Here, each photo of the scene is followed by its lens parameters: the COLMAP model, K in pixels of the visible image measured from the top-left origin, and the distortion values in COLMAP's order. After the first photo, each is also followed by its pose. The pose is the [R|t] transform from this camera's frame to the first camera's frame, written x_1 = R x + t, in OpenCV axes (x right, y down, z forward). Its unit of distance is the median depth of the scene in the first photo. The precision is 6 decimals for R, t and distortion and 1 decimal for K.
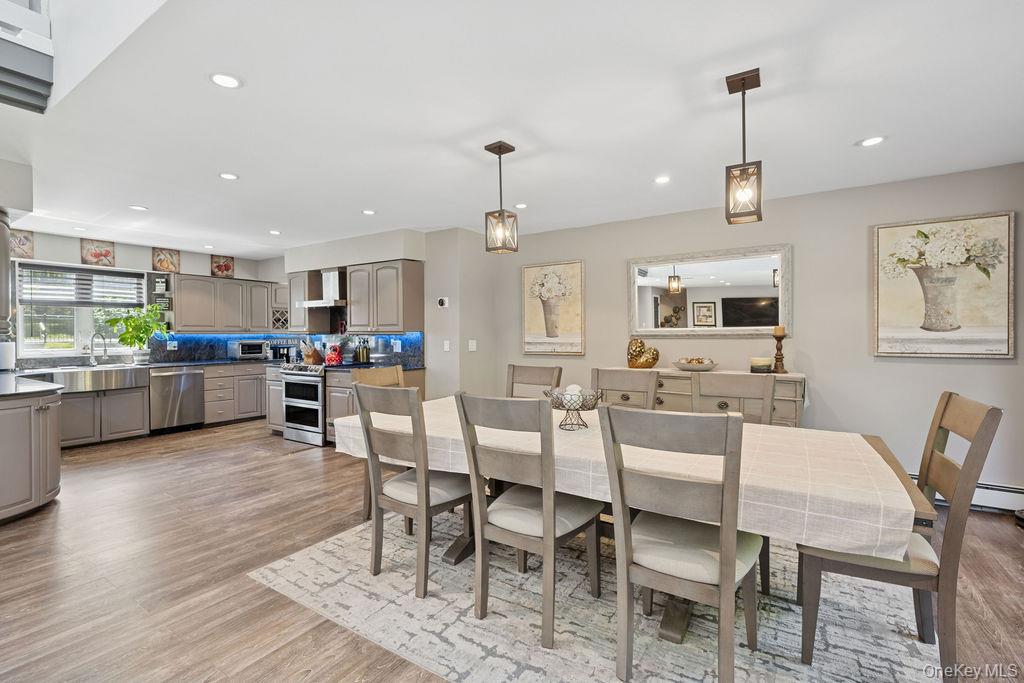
lens RADIAL K [[463.1, 0, 512.8], [0, 463.1, 338.6], [0, 0, 1]] dist [0.001292, -0.000549]
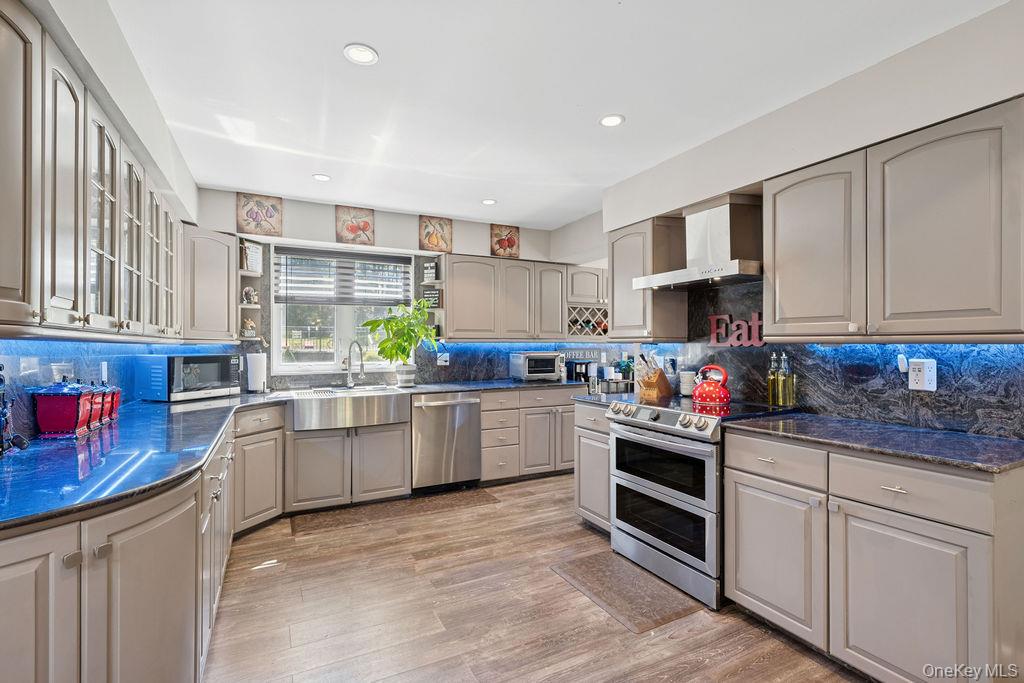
lens RADIAL K [[463.1, 0, 510.7], [0, 463.1, 343.9], [0, 0, 1]] dist [0.001292, -0.000549]
pose [[0.866208, 0.000150, -0.499684, -0.323403], [-0.005566, 0.999941, -0.009348, -0.002093], [0.499653, 0.010878, 0.866157, 0.483804]]
